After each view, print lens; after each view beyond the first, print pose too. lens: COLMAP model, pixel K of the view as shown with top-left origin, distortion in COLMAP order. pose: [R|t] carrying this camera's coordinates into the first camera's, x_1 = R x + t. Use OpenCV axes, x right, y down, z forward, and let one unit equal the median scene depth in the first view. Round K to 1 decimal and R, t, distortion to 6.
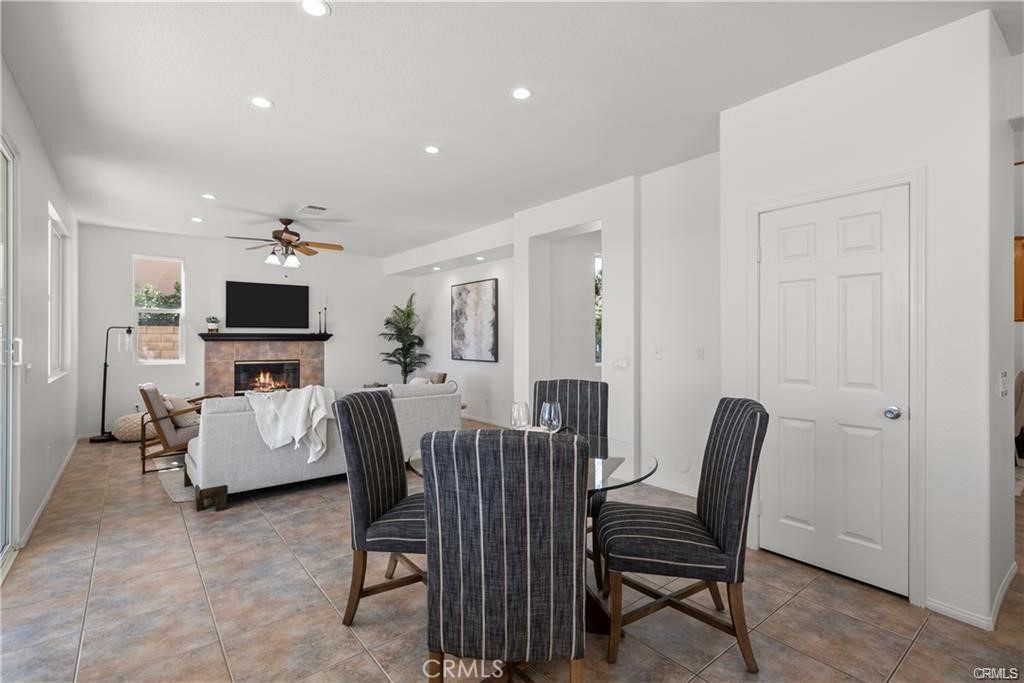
lens RADIAL K [[467.9, 0, 508.3], [0, 467.9, 339.6], [0, 0, 1]] dist [-0.000746, -0.000229]
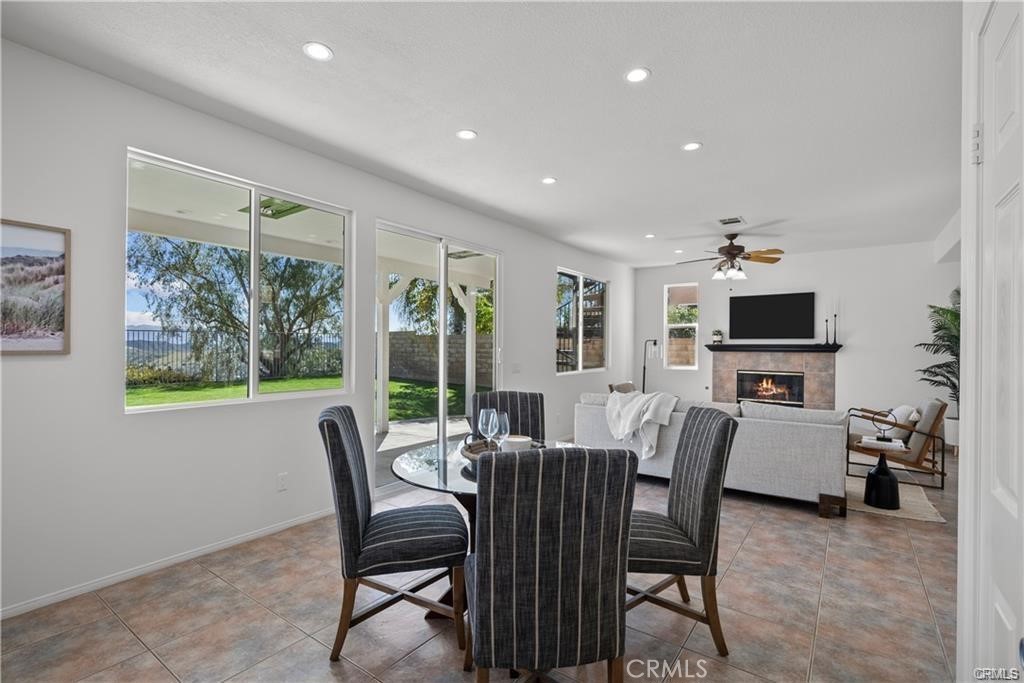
lens RADIAL K [[467.9, 0, 519.0], [0, 467.9, 374.8], [0, 0, 1]] dist [-0.000746, -0.000229]
pose [[0.279136, 0.061680, -0.958269, 0.326658], [-0.004842, 0.998013, 0.062828, -0.008750], [0.960239, -0.012897, 0.278880, 0.213571]]
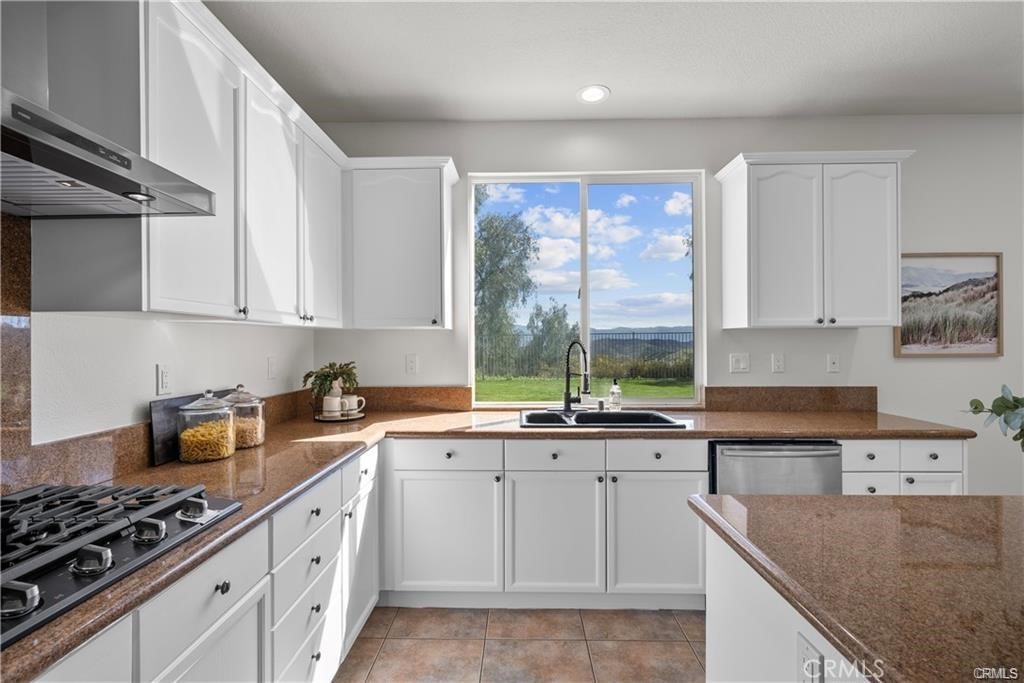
lens RADIAL K [[467.9, 0, 507.2], [0, 467.9, 341.2], [0, 0, 1]] dist [-0.000746, -0.000229]
pose [[-0.652599, 0.000163, -0.757703, 0.418760], [0.005580, 0.999974, -0.004591, -0.011900], [0.757683, -0.007224, -0.652583, 0.060898]]
